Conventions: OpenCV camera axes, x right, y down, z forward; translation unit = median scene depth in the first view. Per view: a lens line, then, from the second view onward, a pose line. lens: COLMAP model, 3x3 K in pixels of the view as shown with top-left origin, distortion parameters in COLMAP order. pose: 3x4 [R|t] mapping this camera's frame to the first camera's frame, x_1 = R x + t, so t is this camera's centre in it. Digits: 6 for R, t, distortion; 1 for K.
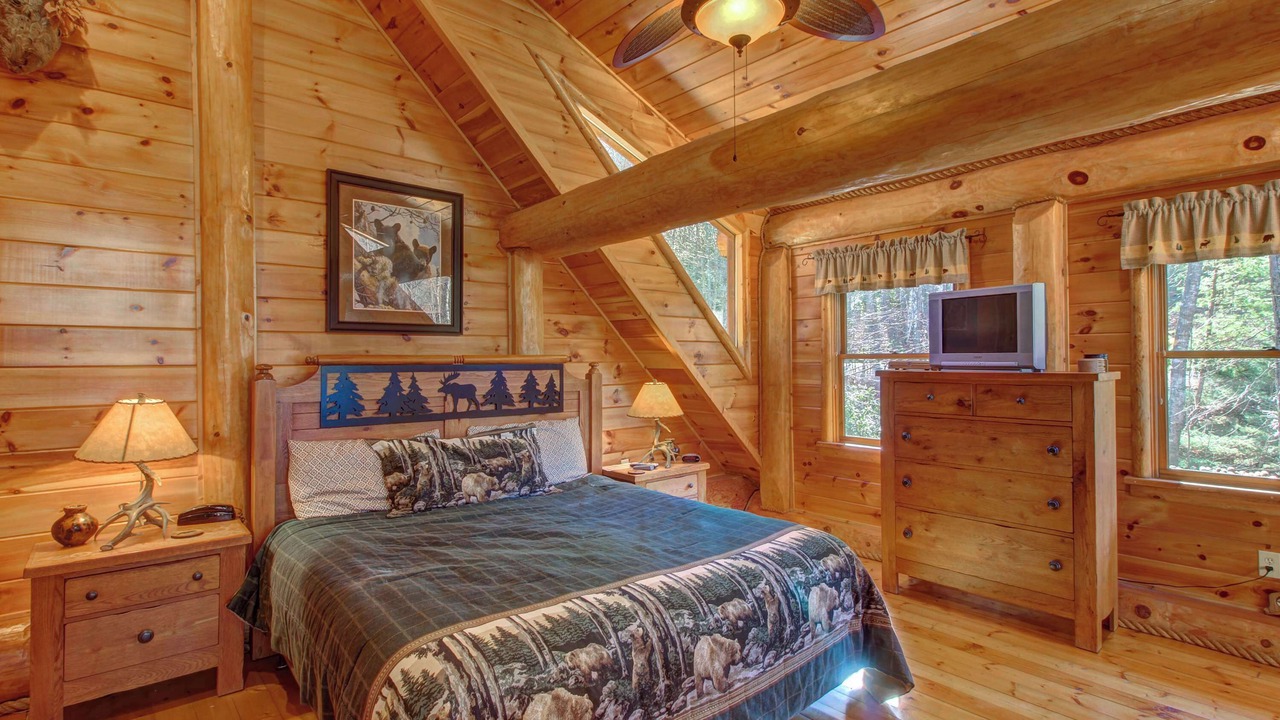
lens RADIAL K [[622.2, 0, 637.6], [0, 622.2, 355.0], [0, 0, 1]] dist [0.012263, -0.000781]
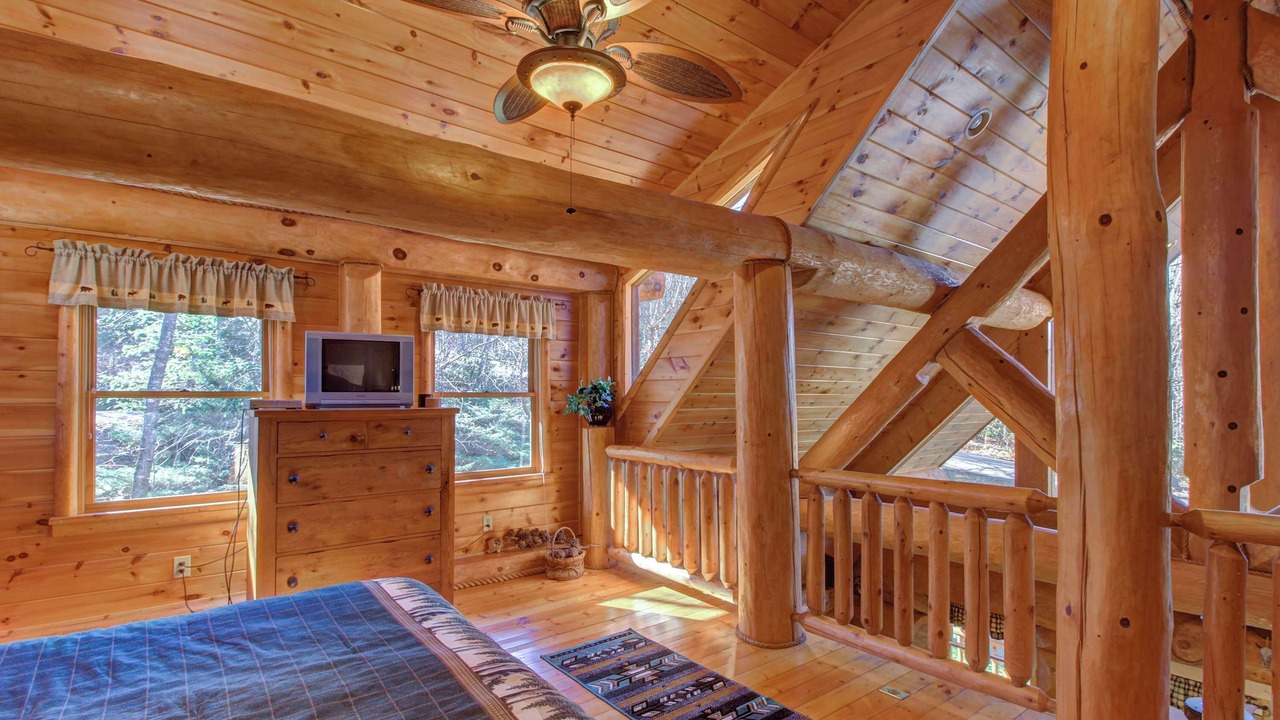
lens RADIAL K [[599.4, 0, 646.4], [0, 599.4, 393.3], [0, 0, 1]] dist [0.007723, -0.000751]
pose [[0.058605, 0.010042, 0.998231, -0.472167], [-0.006287, 0.999933, -0.009690, 0.005857], [-0.998261, -0.005708, 0.058664, 0.434881]]
